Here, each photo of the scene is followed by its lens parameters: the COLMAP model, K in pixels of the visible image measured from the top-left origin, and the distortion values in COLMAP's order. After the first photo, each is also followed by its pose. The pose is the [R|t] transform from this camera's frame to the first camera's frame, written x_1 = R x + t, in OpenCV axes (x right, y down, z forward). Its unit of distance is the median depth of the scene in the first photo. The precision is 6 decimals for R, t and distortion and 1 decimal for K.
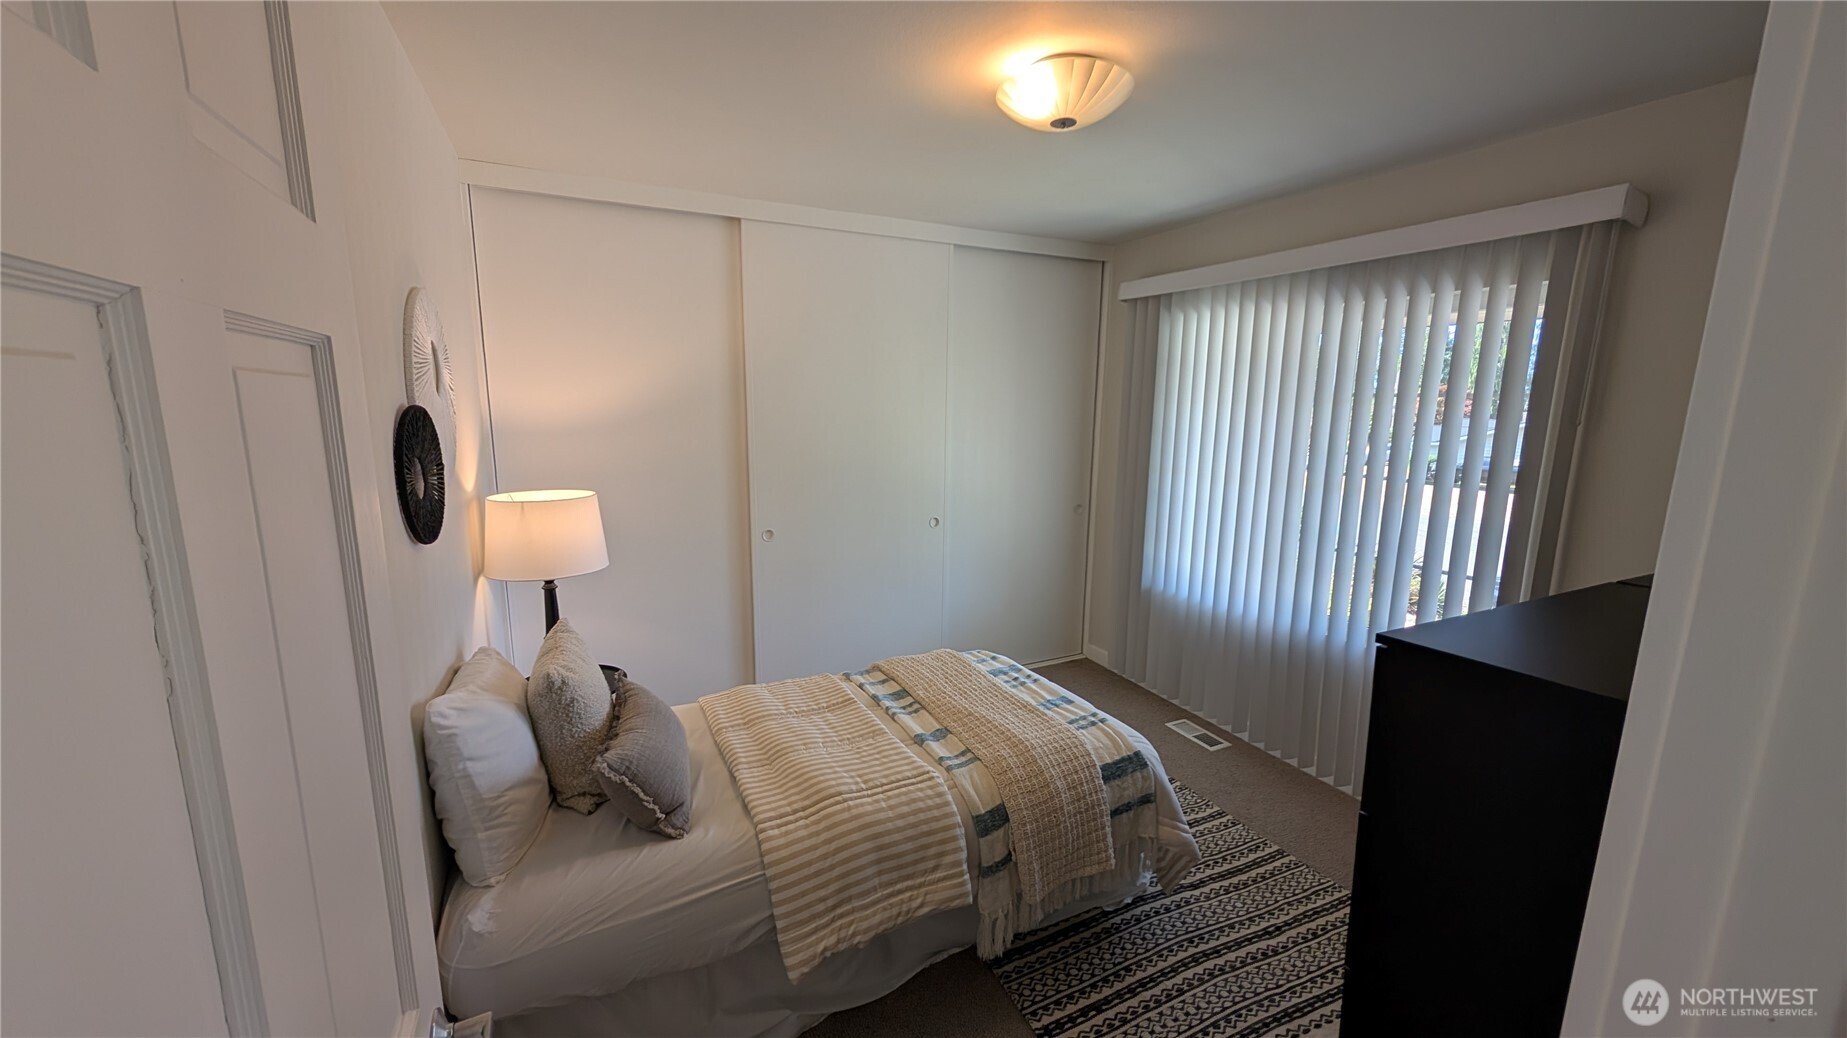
lens RADIAL K [[688.9, 0, 918.0], [0, 688.9, 521.4], [0, 0, 1]] dist [0.000125, -0.000008]
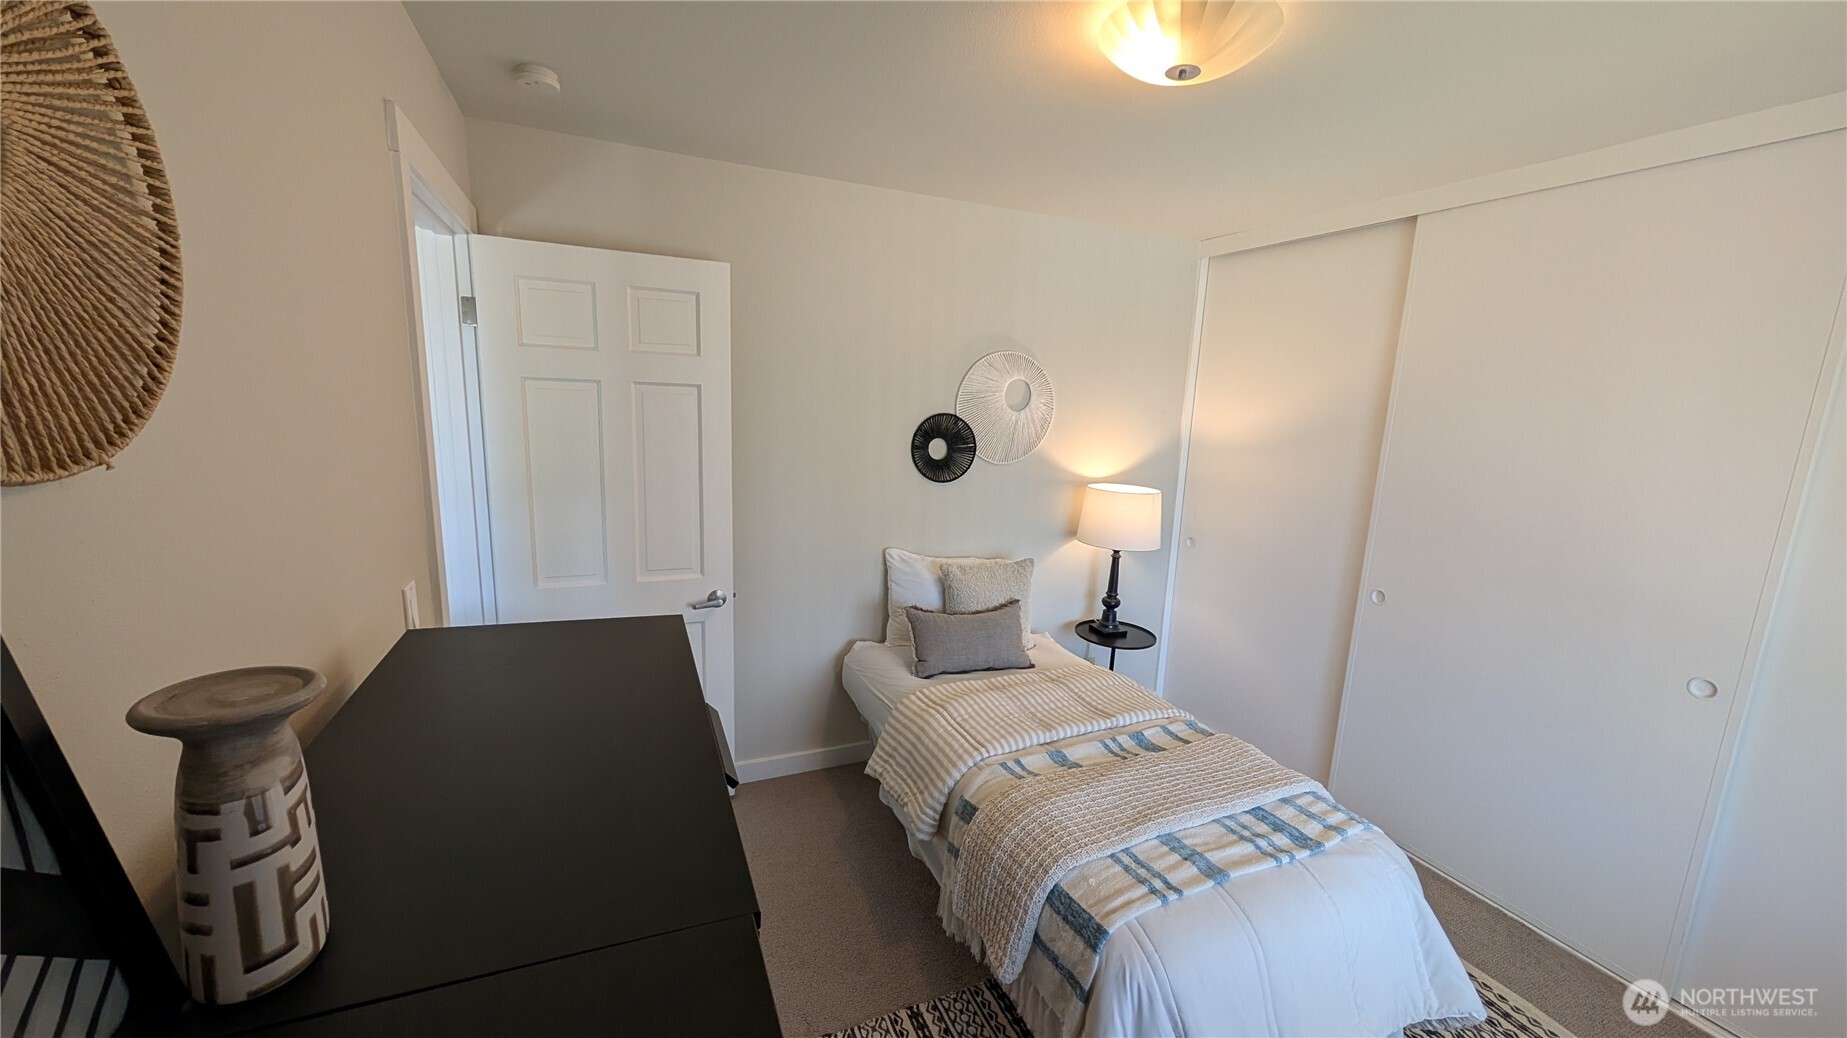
lens RADIAL K [[688.9, 0, 921.3], [0, 688.9, 516.3], [0, 0, 1]] dist [0.000125, -0.000008]
pose [[-0.032132, 0.165023, -0.985766, 1.120113], [-0.215200, 0.962001, 0.168059, -0.174400], [0.976041, 0.217537, 0.004602, 0.853649]]
